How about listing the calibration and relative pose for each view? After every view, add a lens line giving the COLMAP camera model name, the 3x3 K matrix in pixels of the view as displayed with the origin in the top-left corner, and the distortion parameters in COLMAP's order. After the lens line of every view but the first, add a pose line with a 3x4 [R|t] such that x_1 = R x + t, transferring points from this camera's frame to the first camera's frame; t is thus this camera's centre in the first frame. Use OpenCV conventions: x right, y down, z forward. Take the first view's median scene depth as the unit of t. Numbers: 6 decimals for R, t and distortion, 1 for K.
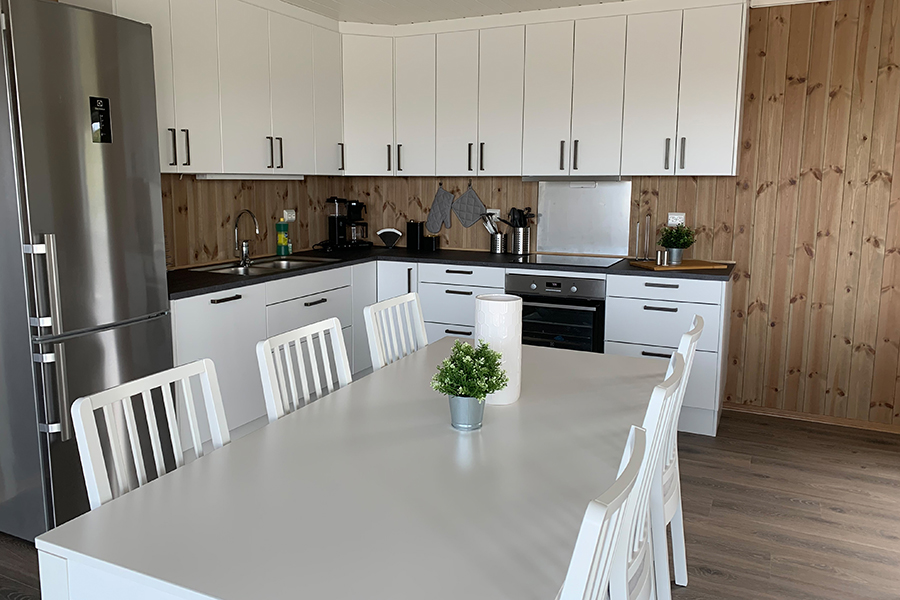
lens RADIAL K [[692.5, 0, 441.6], [0, 692.5, 295.9], [0, 0, 1]] dist [-0.012736, -0.018141]
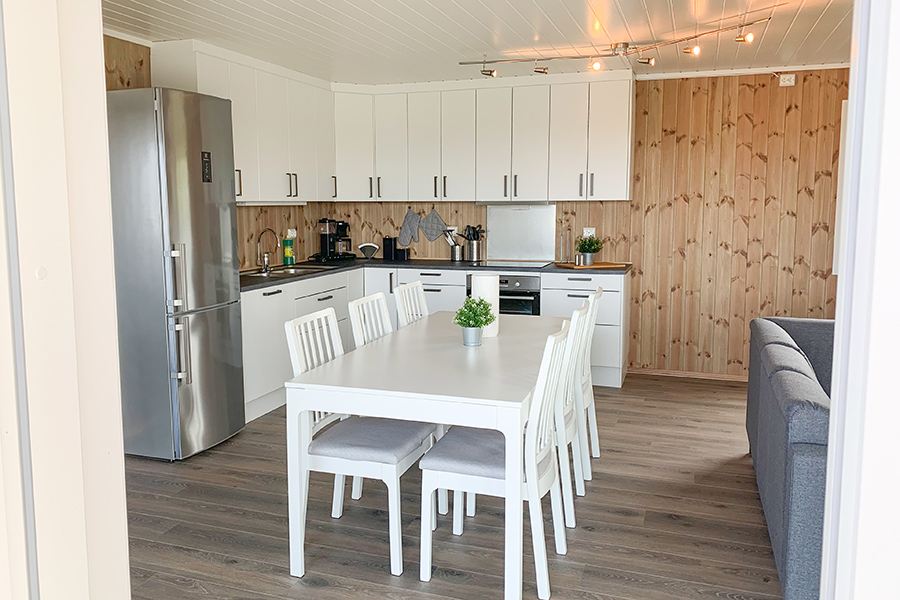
lens RADIAL K [[692.5, 0, 455.3], [0, 692.5, 300.4], [0, 0, 1]] dist [-0.012736, -0.018141]
pose [[0.992042, -0.023662, 0.123664, -0.096313], [0.026583, 0.999404, -0.022023, 0.047573], [-0.123069, 0.025135, 0.992080, -0.325210]]
